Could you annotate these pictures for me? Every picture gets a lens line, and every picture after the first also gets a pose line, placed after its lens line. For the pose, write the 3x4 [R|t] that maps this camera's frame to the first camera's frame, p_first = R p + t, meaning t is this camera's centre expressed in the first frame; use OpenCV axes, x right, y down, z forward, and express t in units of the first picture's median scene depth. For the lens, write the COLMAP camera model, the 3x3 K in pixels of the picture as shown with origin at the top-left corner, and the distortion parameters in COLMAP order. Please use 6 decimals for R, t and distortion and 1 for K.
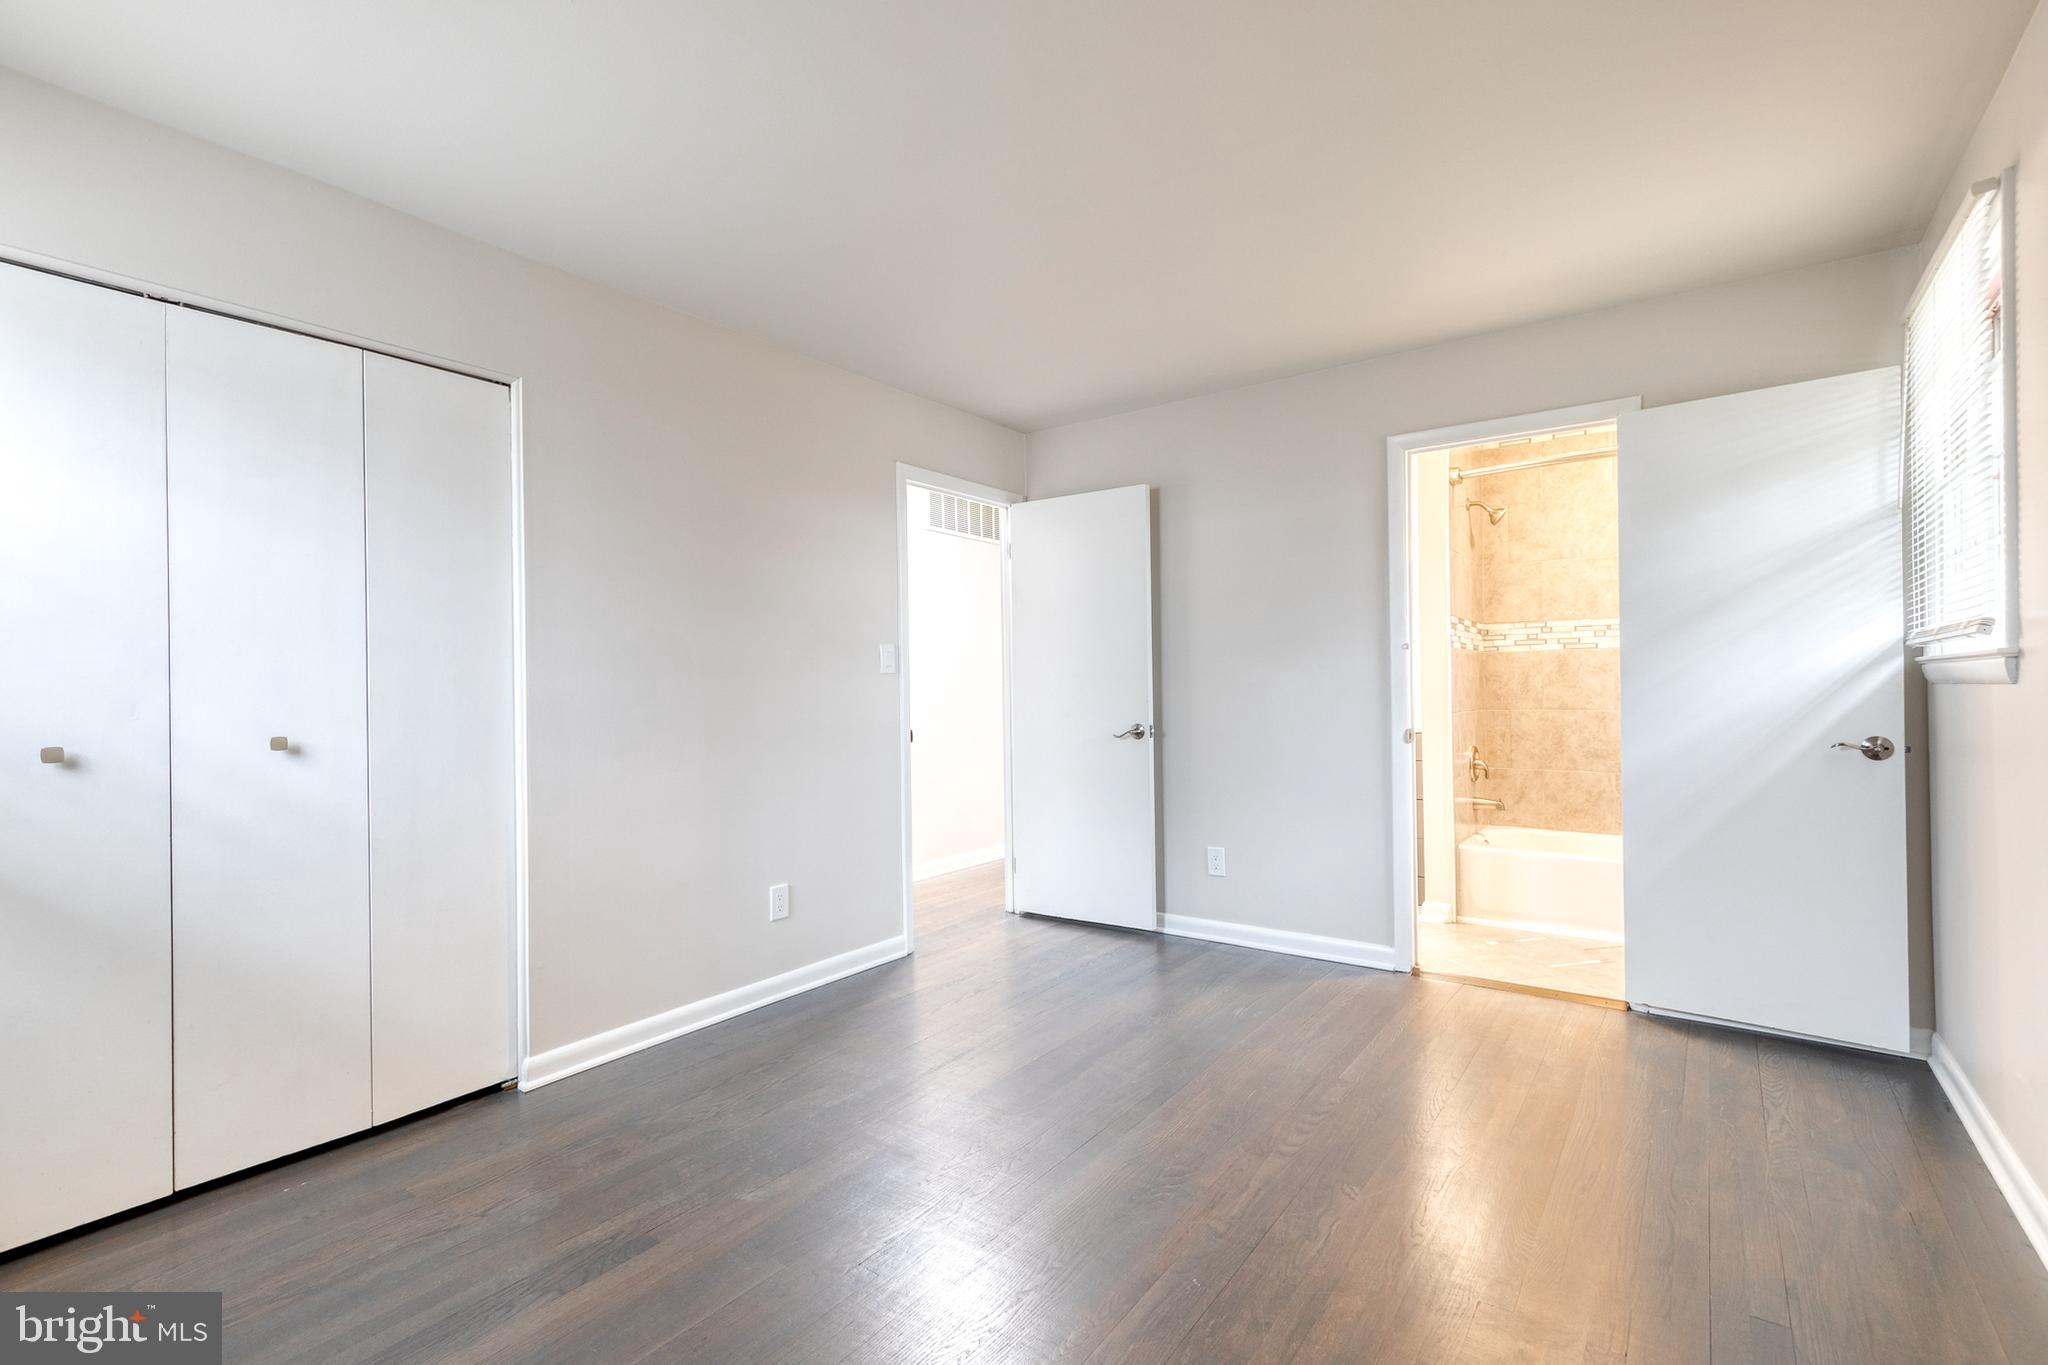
lens RADIAL K [[932.9, 0, 1024.0], [0, 932.9, 682.5], [0, 0, 1]] dist [0.012201, -0.000776]
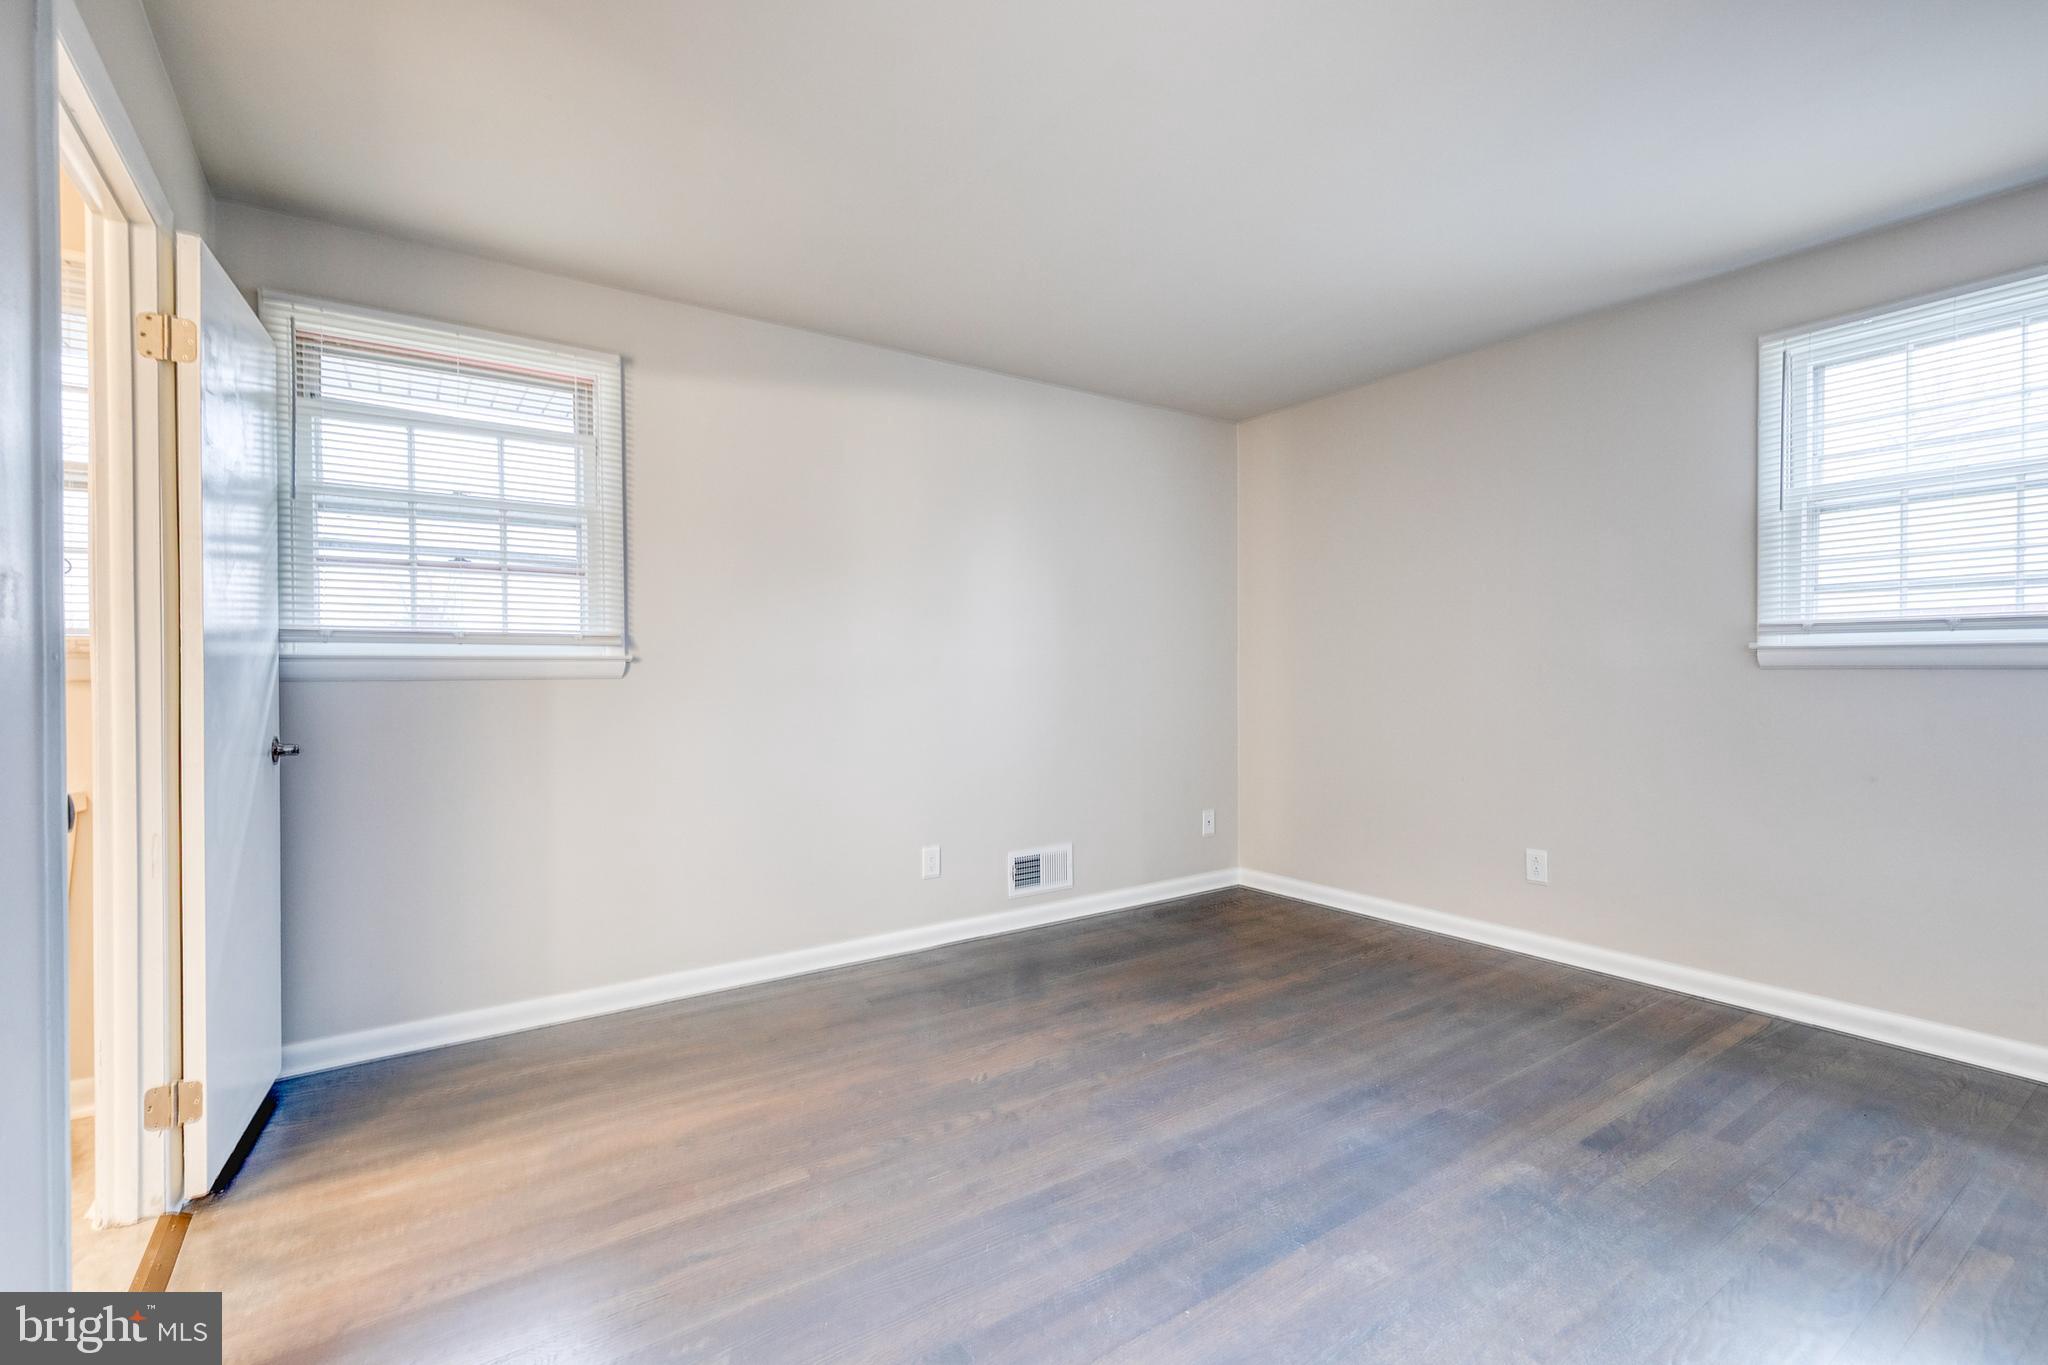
lens RADIAL K [[913.6, 0, 1036.6], [0, 913.6, 674.5], [0, 0, 1]] dist [0.008757, 0.000816]
pose [[-0.950169, 0.017618, 0.311236, -0.097553], [0.017241, 0.999844, -0.003964, 0.013869], [-0.311258, 0.001600, -0.950324, 1.883007]]
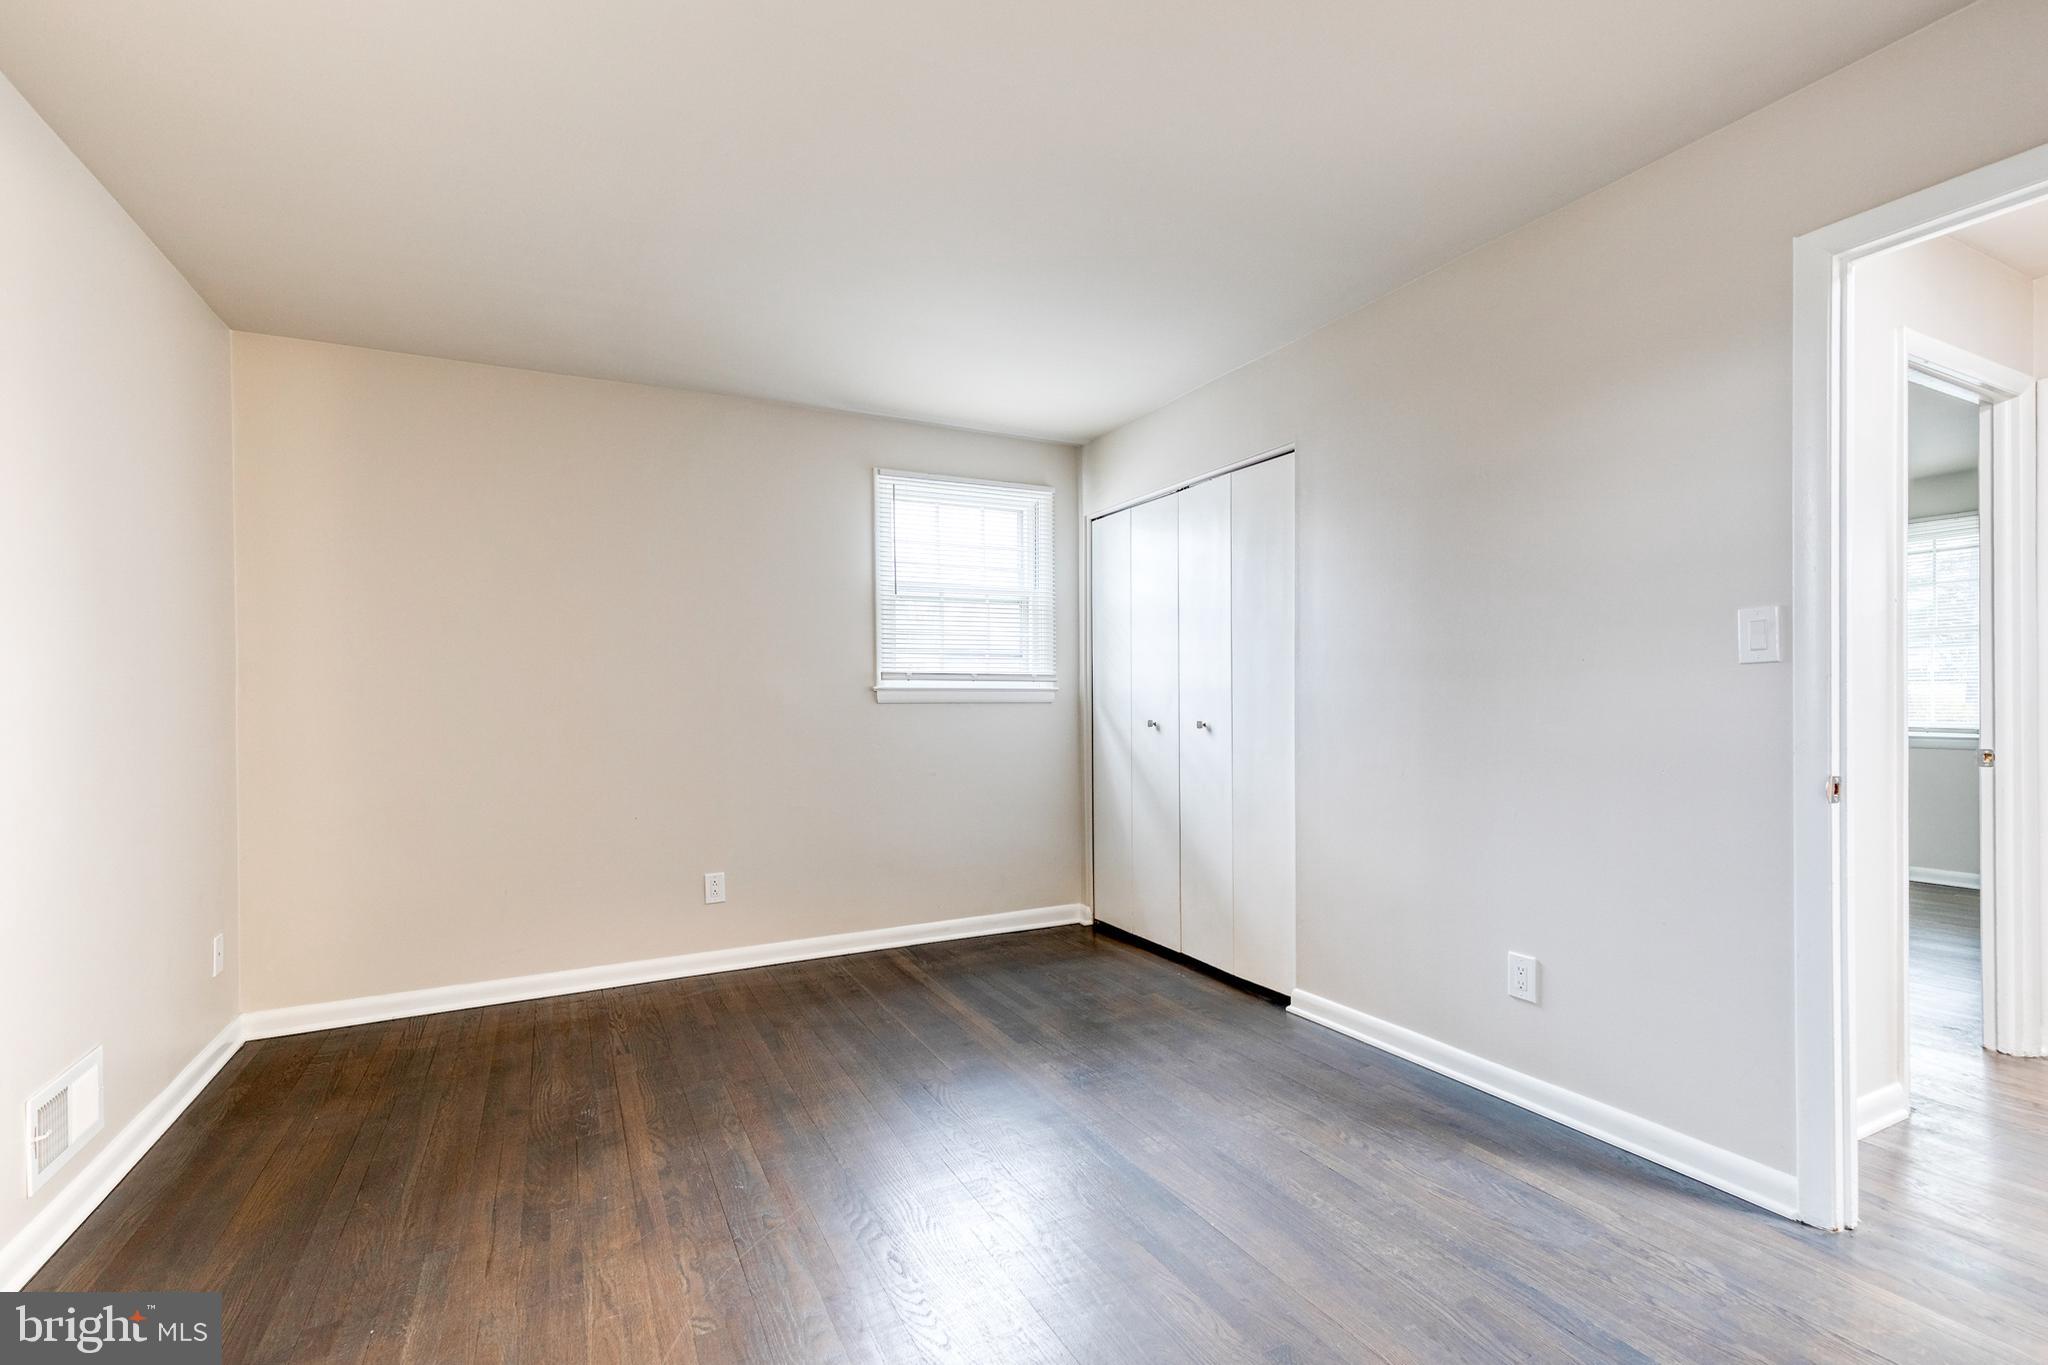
lens RADIAL K [[923.5, 0, 1051.5], [0, 923.5, 675.4], [0, 0, 1]] dist [0.016359, -0.000525]
pose [[-0.431826, -0.010111, -0.901900, 0.839291], [0.017292, 0.999661, -0.019486, 0.002956], [0.901791, -0.024010, -0.431504, 1.442627]]
